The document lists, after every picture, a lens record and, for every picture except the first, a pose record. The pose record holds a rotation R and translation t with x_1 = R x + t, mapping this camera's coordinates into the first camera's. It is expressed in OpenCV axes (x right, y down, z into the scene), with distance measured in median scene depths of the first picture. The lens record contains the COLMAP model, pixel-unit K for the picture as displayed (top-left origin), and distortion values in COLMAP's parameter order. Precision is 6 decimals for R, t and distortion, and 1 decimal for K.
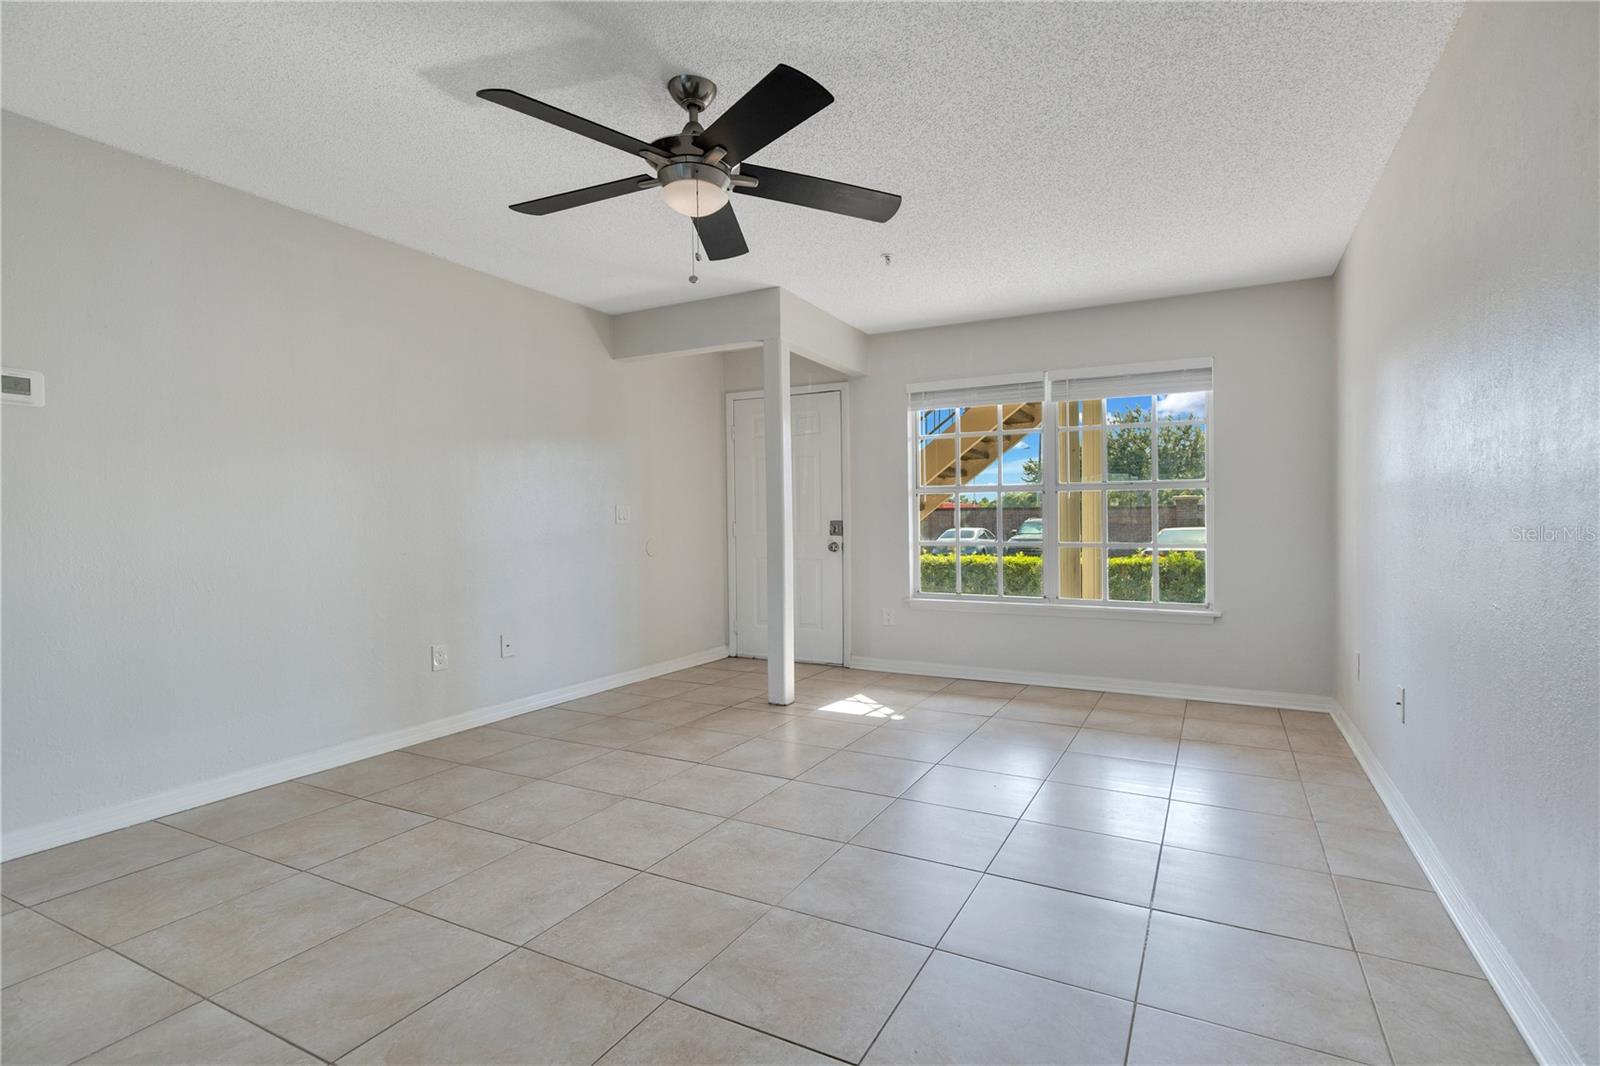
lens RADIAL K [[725.1, 0, 800.0], [0, 725.1, 533.0], [0, 0, 1]] dist [0.001329, 0.000265]
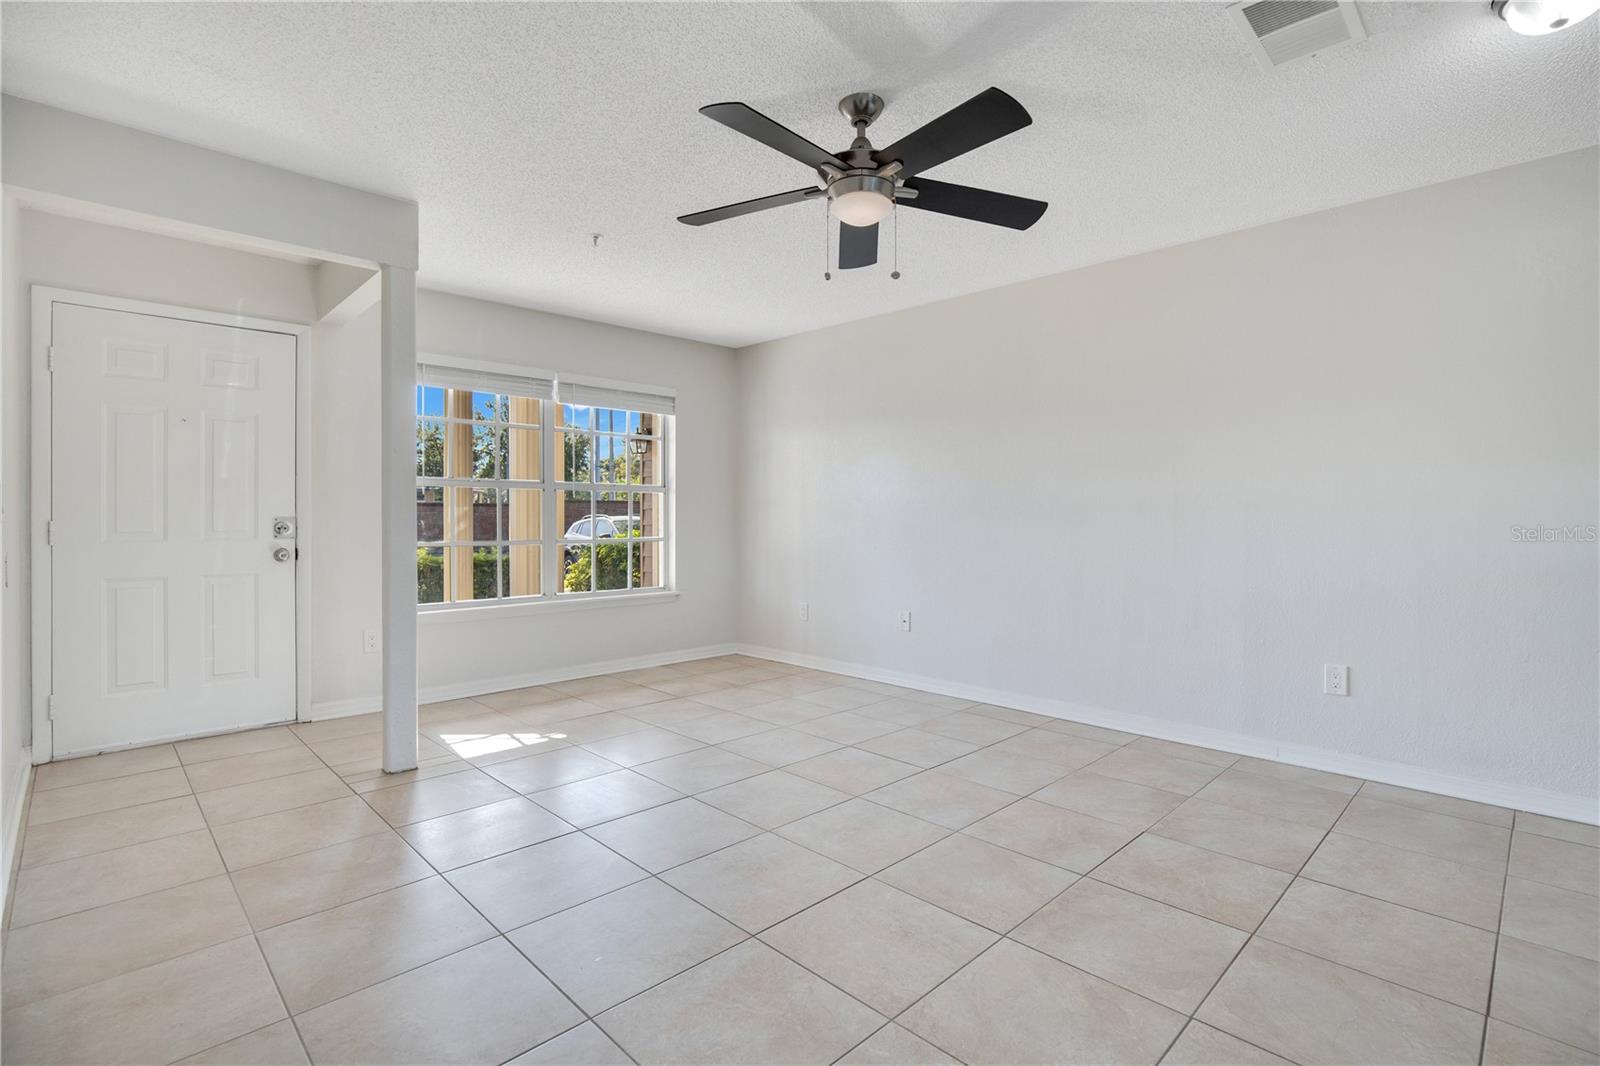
lens RADIAL K [[745.8, 0, 806.9], [0, 745.8, 515.5], [0, 0, 1]] dist [-0.018121, -0.000020]
pose [[0.332392, 0.006364, 0.943120, -0.584617], [0.012959, 0.999852, -0.011314, -0.005118], [-0.943052, 0.015983, 0.332260, 0.362001]]
